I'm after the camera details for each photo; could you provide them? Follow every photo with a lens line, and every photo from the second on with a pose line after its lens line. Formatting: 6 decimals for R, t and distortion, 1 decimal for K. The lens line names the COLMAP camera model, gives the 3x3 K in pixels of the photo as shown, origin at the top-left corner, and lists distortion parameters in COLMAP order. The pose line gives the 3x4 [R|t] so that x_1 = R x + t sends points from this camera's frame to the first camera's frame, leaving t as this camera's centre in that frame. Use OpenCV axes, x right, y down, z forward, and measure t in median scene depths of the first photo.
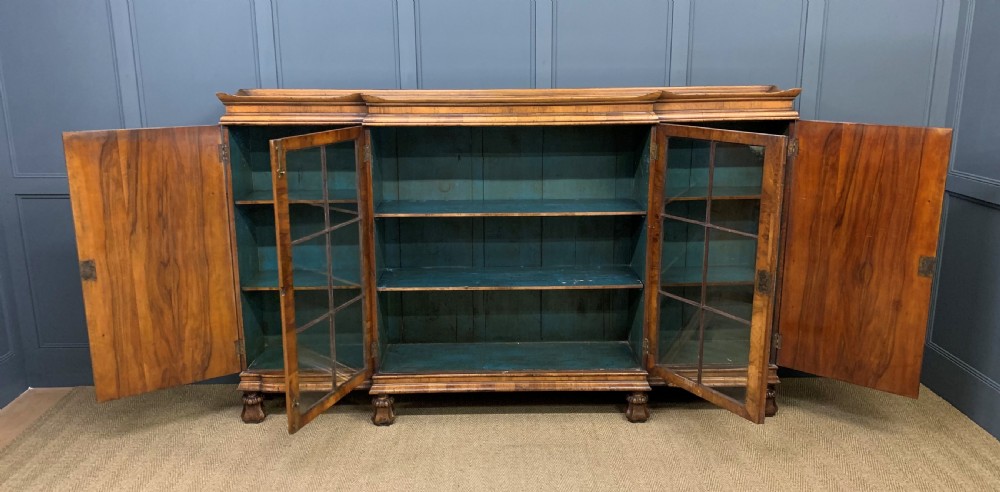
lens RADIAL K [[789.3, 0, 500.0], [0, 789.3, 246.0], [0, 0, 1]] dist [0.038956, -0.001552]
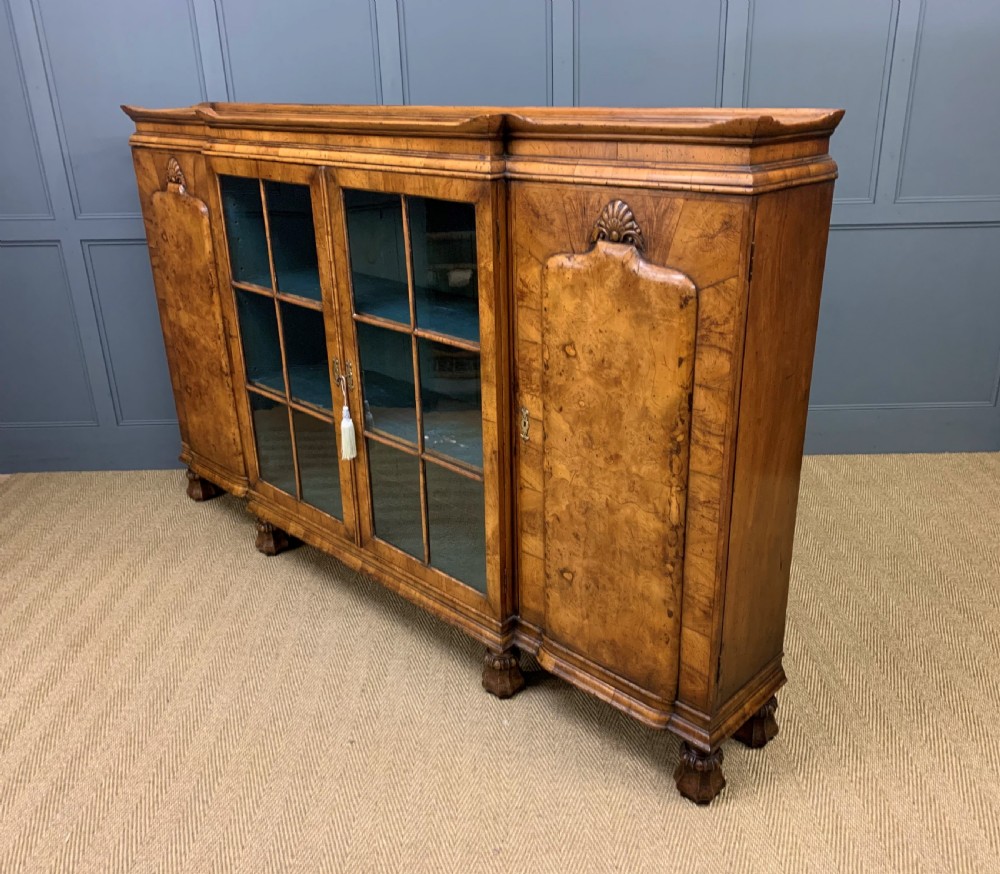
lens RADIAL K [[890.6, 0, 527.2], [0, 890.6, 436.0], [0, 0, 1]] dist [0.192714, -0.635851]
pose [[0.716971, 0.255525, -0.648582, 0.592430], [-0.154959, 0.965539, 0.209100, -0.112617], [0.679662, -0.049415, 0.731859, 0.542234]]
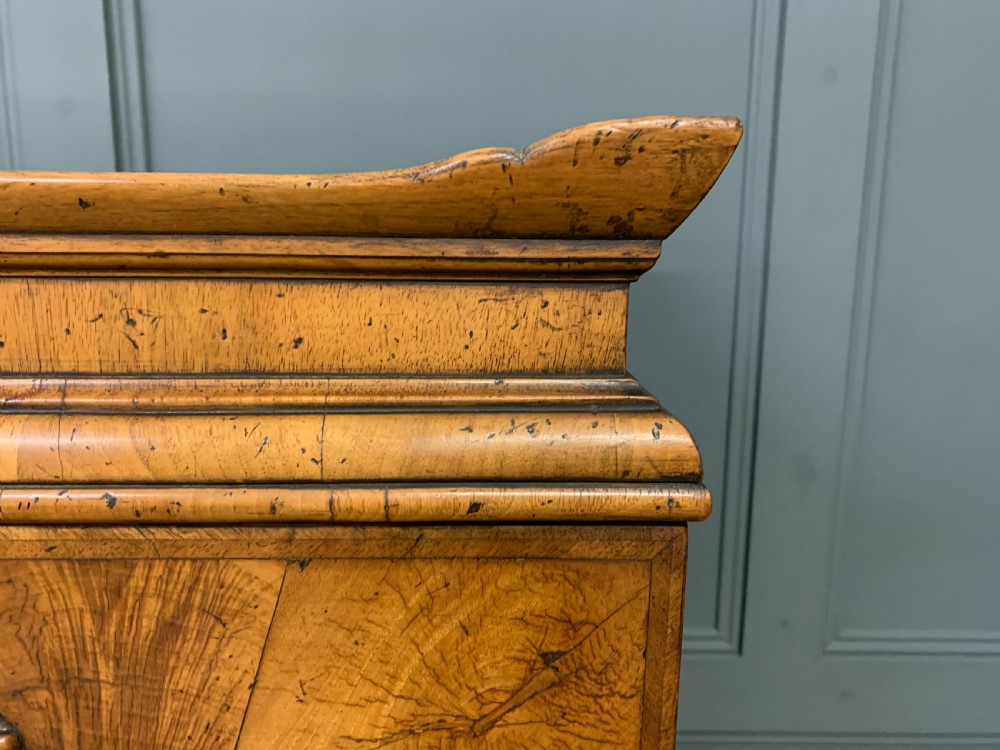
lens RADIAL K [[782.8, 0, 500.0], [0, 782.8, 375.0], [0, 0, 1]] dist [-0.004566, -0.007897]
pose [[0.999816, 0.019163, -0.000638, 0.336018], [-0.019162, 0.997494, -0.068111, -0.159124], [-0.000669, 0.068111, 0.997678, 0.870838]]
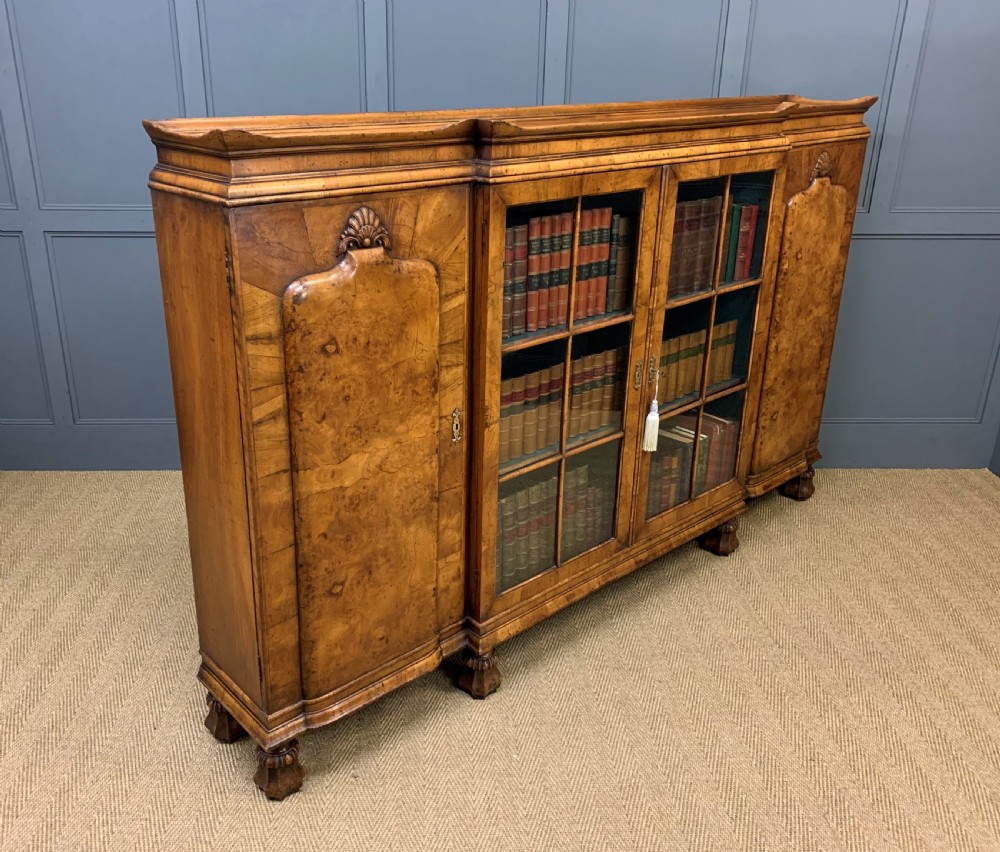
lens RADIAL K [[879.1, 0, 426.0], [0, 879.1, 423.8], [0, 0, 1]] dist [0.172424, -0.428597]
pose [[0.774163, -0.231119, 0.589284, -0.543509], [0.154367, 0.971785, 0.178339, -0.101628], [-0.613875, -0.047098, 0.787997, 0.517368]]
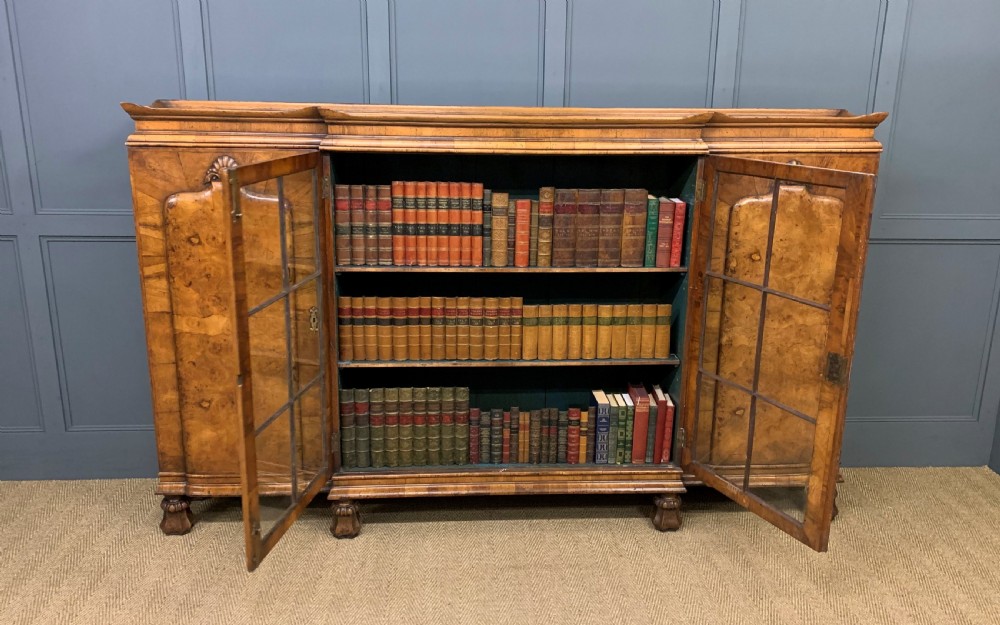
lens RADIAL K [[826.7, 0, 508.6], [0, 826.7, 309.4], [0, 0, 1]] dist [0.015240, -0.008142]
pose [[0.998519, 0.007258, 0.053922, -0.033558], [-0.008769, 0.999574, 0.027834, -0.022817], [-0.053697, -0.028265, 0.998157, 0.186892]]
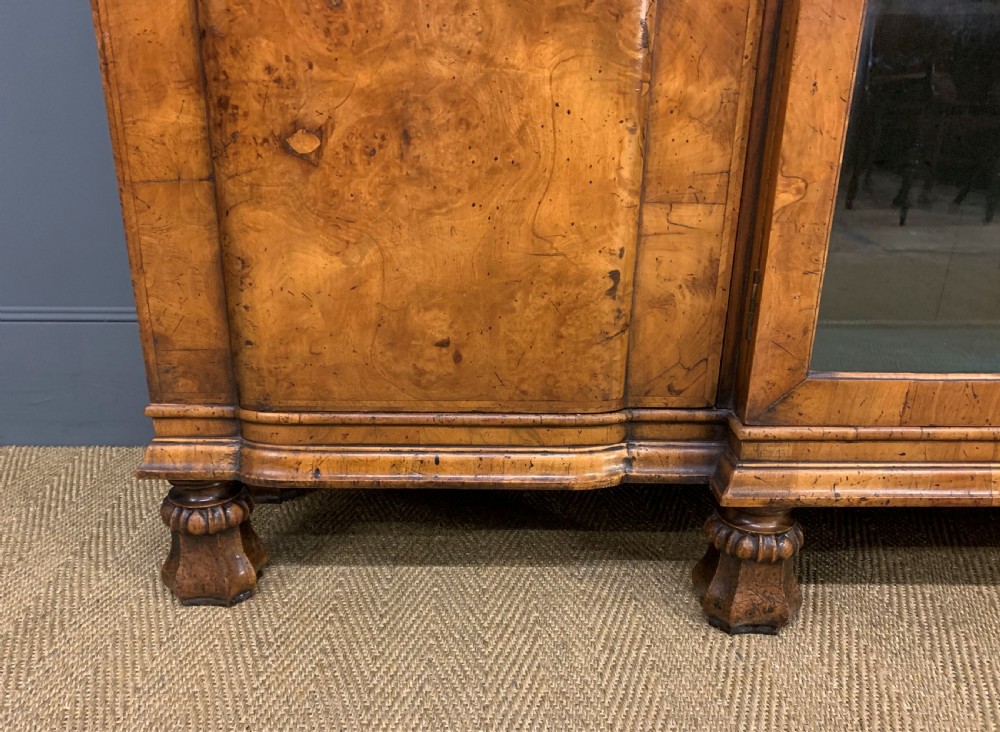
lens RADIAL K [[846.3, 0, 497.9], [0, 846.3, 415.1], [0, 0, 1]] dist [0.066857, -0.001837]
pose [[0.999809, 0.017925, -0.007784, -0.227376], [-0.016751, 0.991232, 0.131068, 0.131745], [0.010065, -0.130913, 0.991343, 0.765878]]
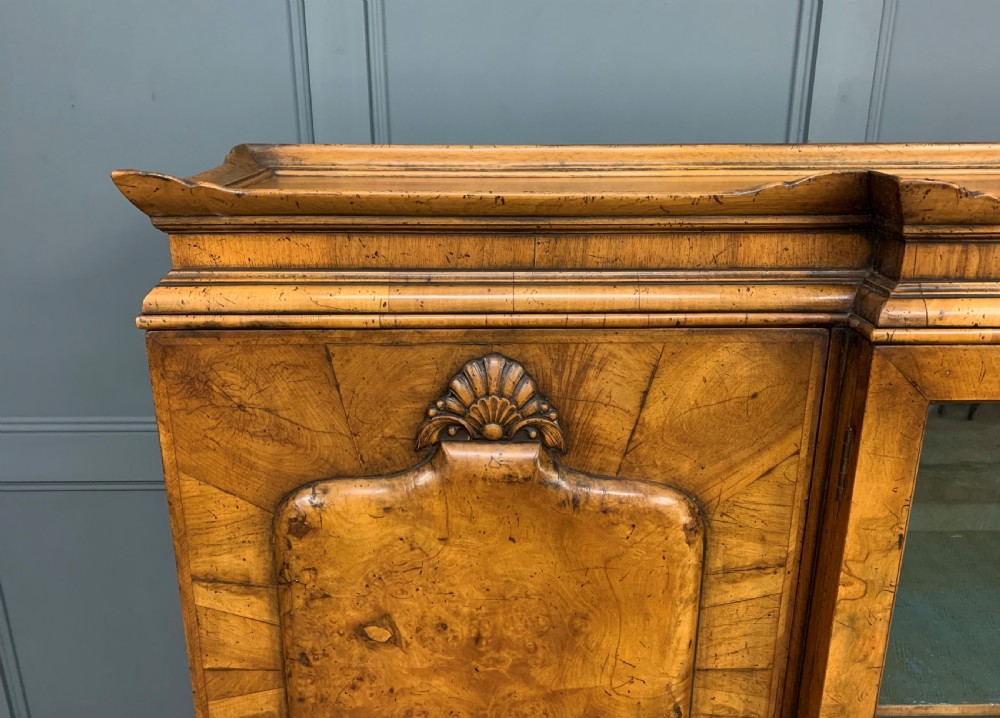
lens RADIAL K [[791.7, 0, 500.0], [0, 791.7, 359.0], [0, 0, 1]] dist [0.165757, -0.460844]
pose [[0.999958, 0.004729, -0.007812, -0.243437], [-0.004183, 0.997636, 0.068591, -0.149352], [0.008118, -0.068556, 0.997614, 0.744936]]
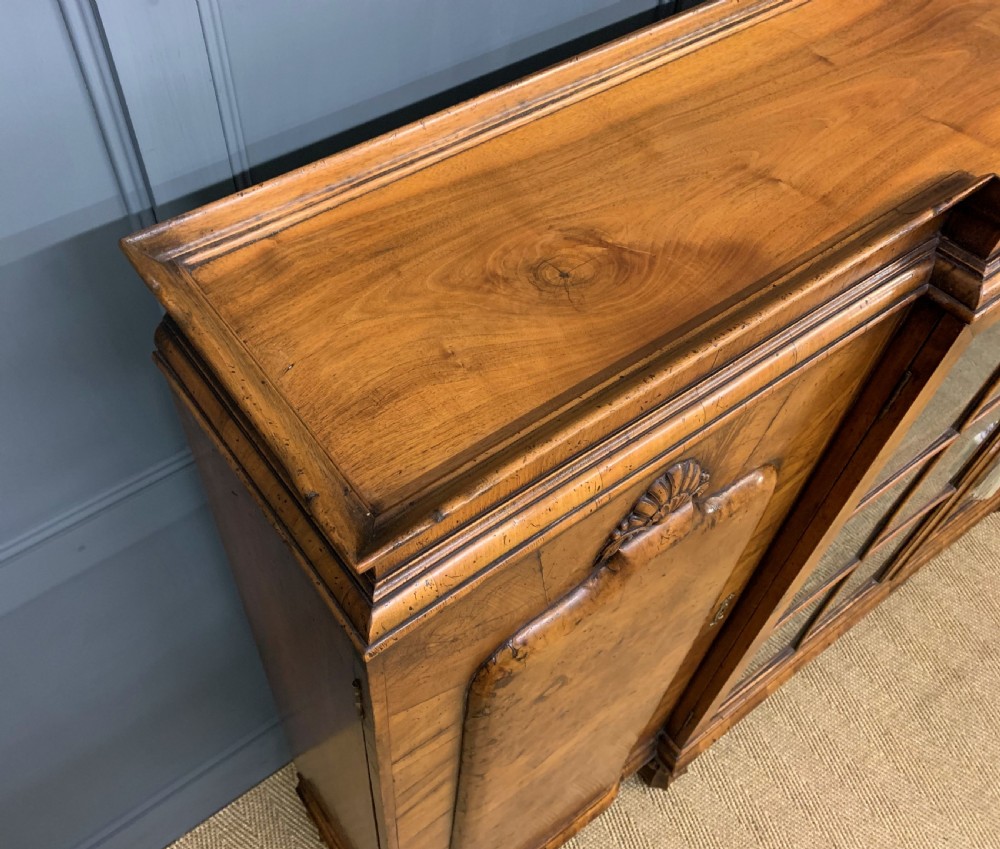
lens RADIAL K [[893.2, 0, 422.4], [0, 893.2, 405.8], [0, 0, 1]] dist [-0.000022, -0.007717]
pose [[0.821648, -0.439073, 0.363468, -0.362546], [0.134799, 0.769262, 0.624552, -0.283217], [-0.553826, -0.464167, 0.691250, 0.836585]]
